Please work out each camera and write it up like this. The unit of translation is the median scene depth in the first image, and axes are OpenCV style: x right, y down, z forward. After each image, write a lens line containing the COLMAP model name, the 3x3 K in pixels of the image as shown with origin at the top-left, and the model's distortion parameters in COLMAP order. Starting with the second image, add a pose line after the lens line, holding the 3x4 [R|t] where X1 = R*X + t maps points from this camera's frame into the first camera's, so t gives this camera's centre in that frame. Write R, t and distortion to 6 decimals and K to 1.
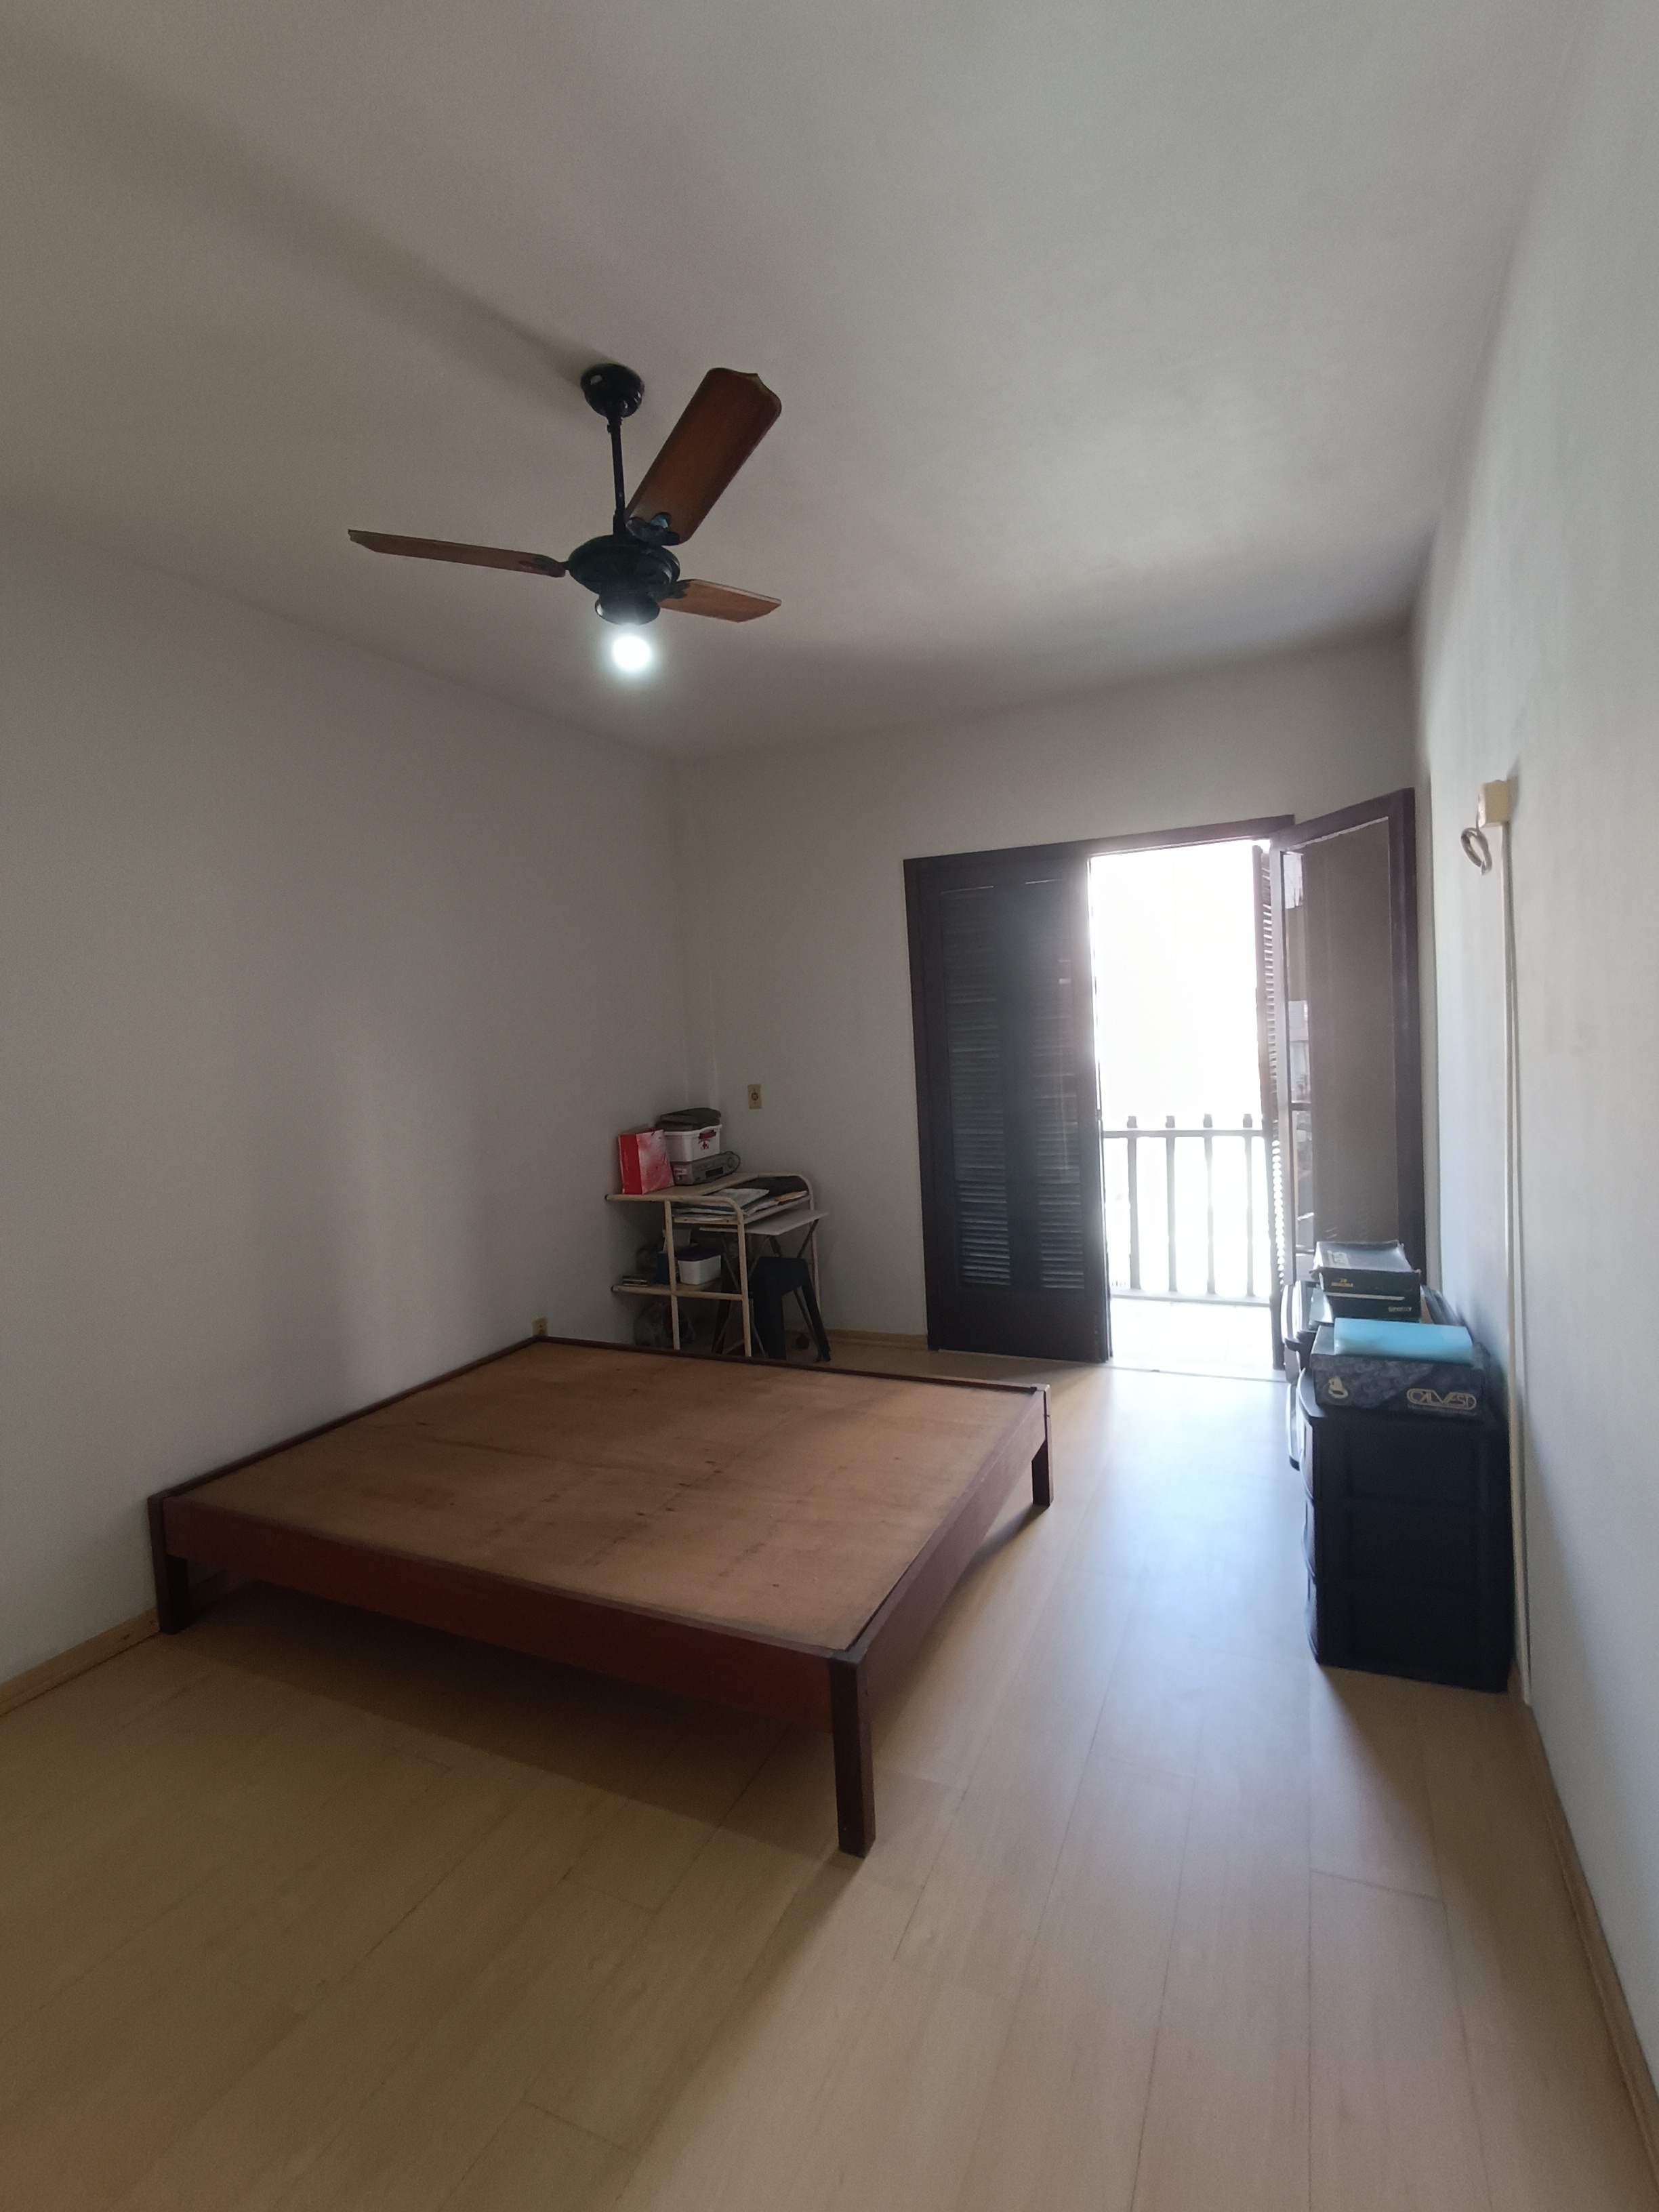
lens RADIAL K [[1008.3, 0, 895.4], [0, 1008.3, 1090.3], [0, 0, 1]] dist [-0.002533, -0.002370]
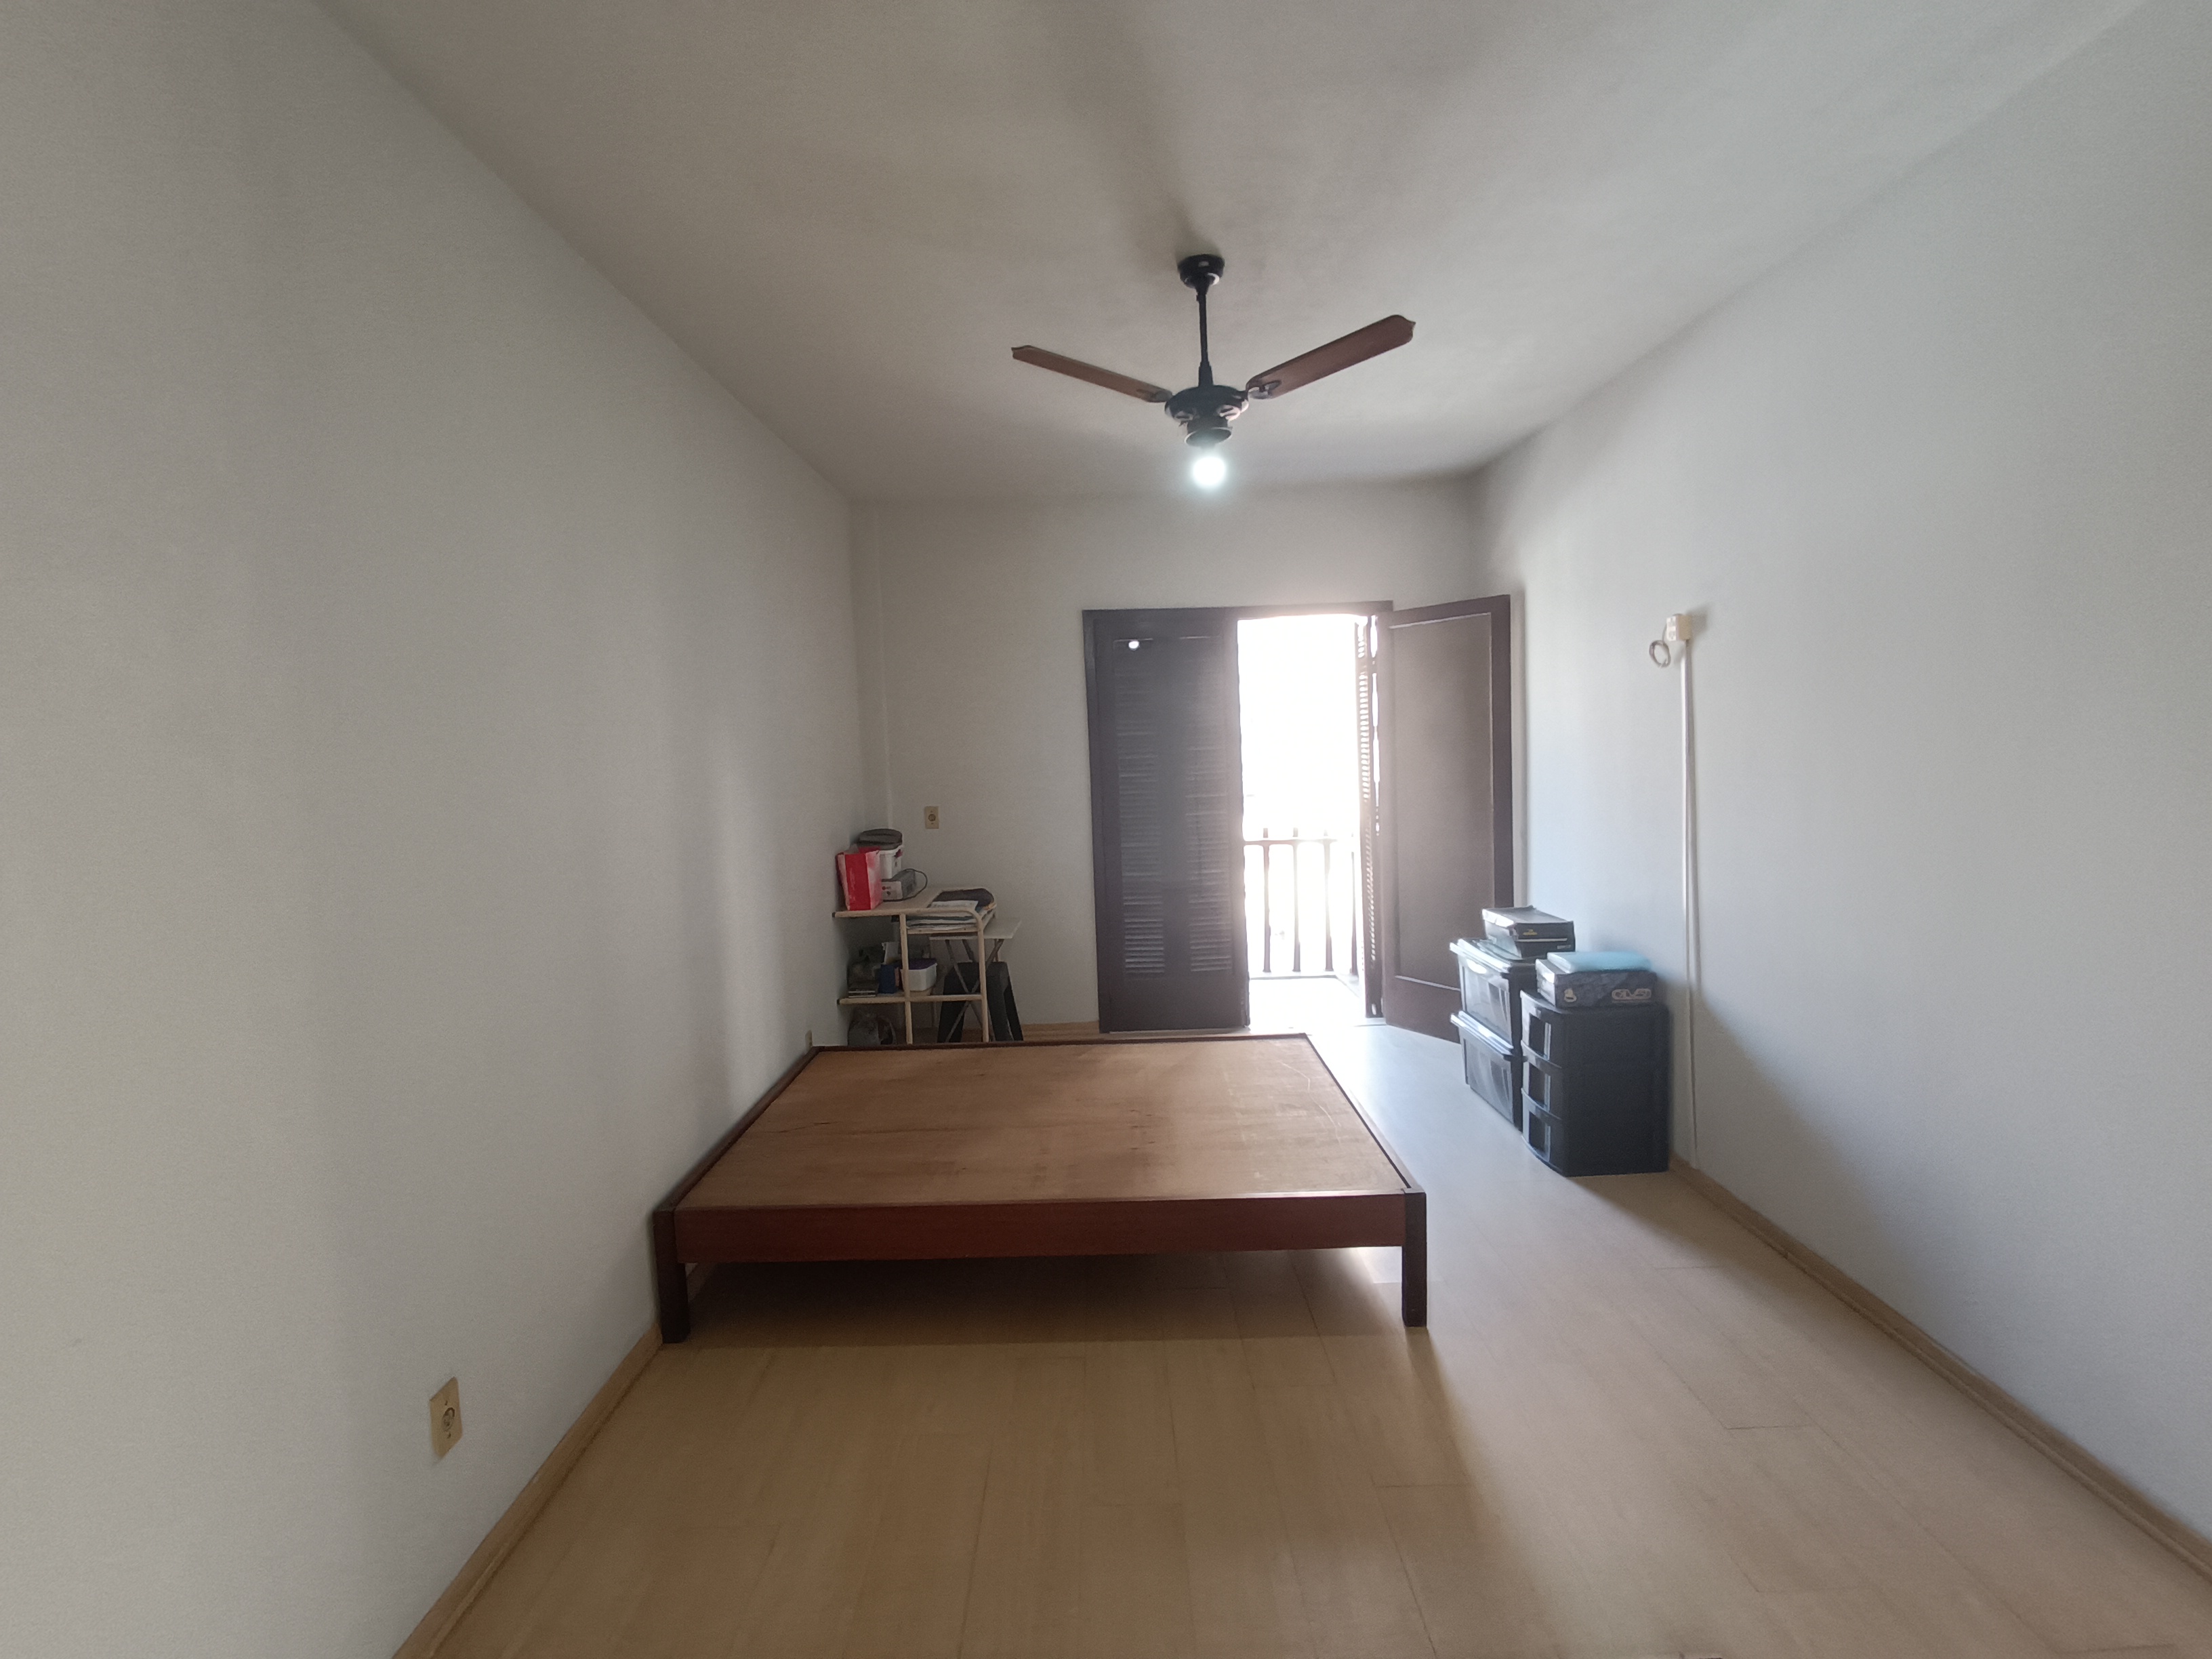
lens RADIAL K [[1008.3, 0, 1100.0], [0, 1008.3, 806.6], [0, 0, 1]] dist [-0.002533, -0.002370]
pose [[0.918207, -0.007719, 0.396026, -0.456576], [0.011898, 0.999896, -0.008097, 0.006337], [-0.395922, 0.012147, 0.918204, -0.072462]]
